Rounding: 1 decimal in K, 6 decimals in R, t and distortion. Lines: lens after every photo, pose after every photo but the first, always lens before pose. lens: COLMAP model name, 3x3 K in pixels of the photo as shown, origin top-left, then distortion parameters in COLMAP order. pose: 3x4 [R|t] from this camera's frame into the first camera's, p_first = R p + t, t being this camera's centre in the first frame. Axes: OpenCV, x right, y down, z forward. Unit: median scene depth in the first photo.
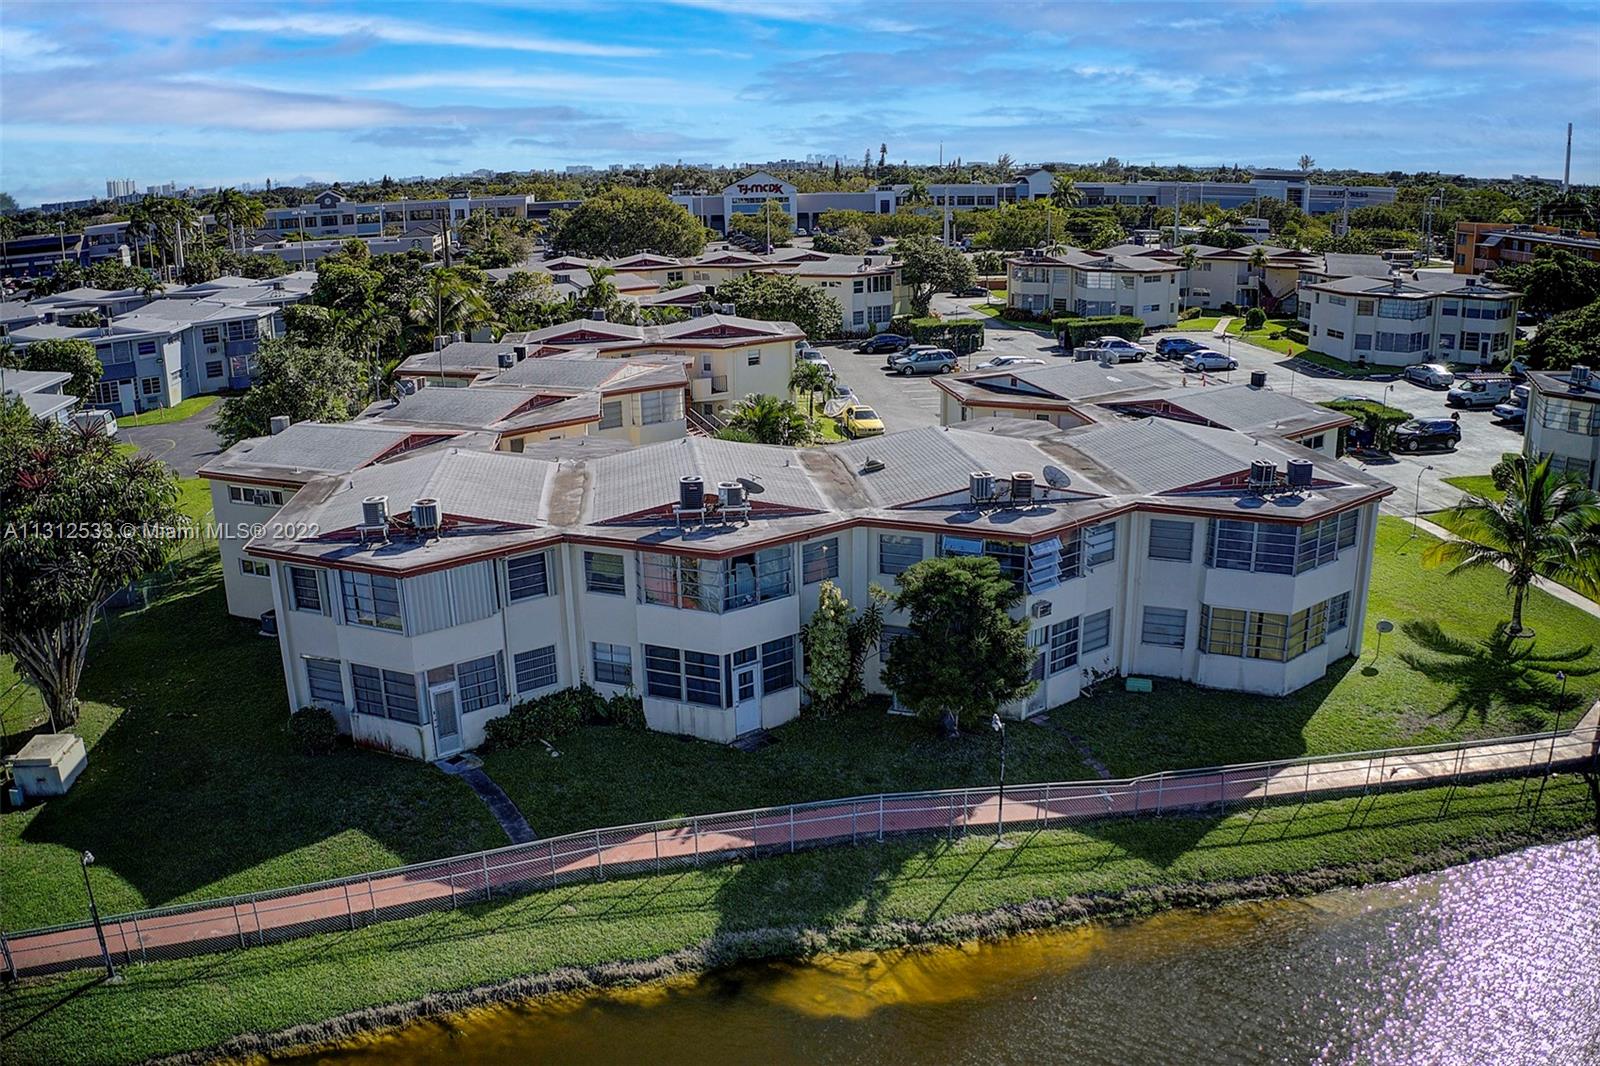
lens RADIAL K [[1240.2, 0, 800.0], [0, 1240.2, 533.0], [0, 0, 1]] dist [-0.193118, 0.034111]
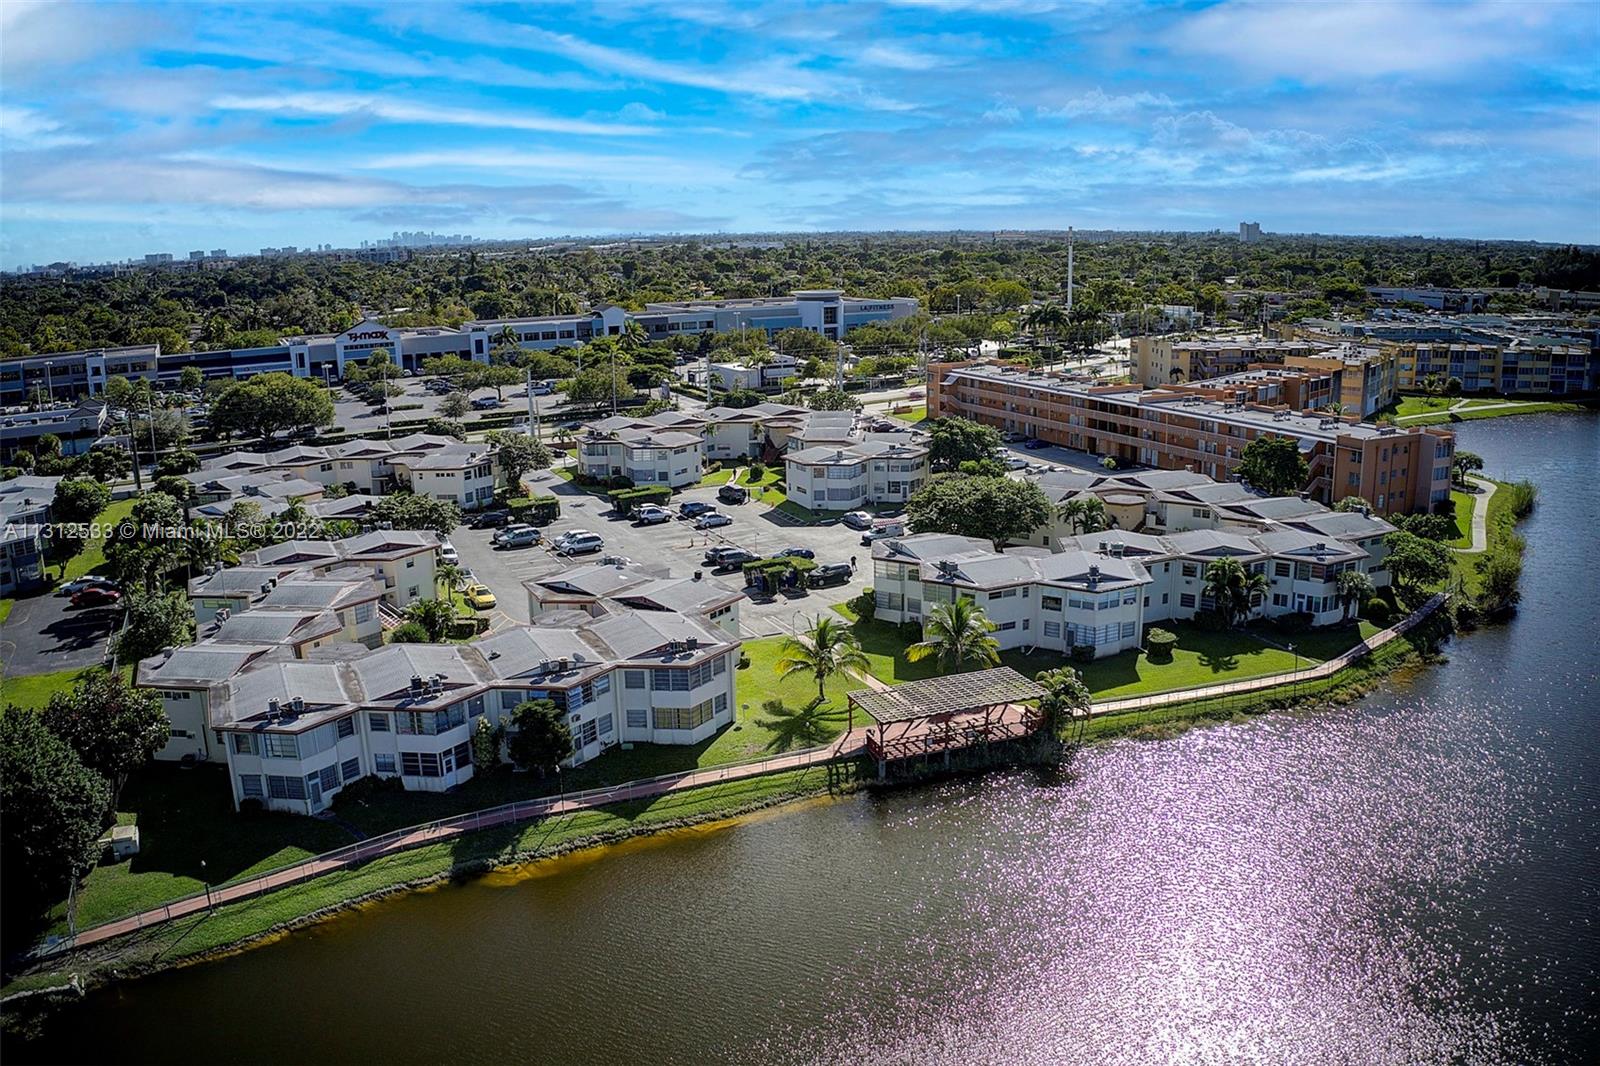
lens RADIAL K [[1240.2, 0, 800.0], [0, 1240.2, 533.0], [0, 0, 1]] dist [-0.193118, 0.034111]
pose [[0.948231, -0.072608, 0.309169, -0.086982], [0.089425, 0.995168, -0.040554, -0.148734], [-0.304730, 0.066102, 0.950142, -1.295972]]
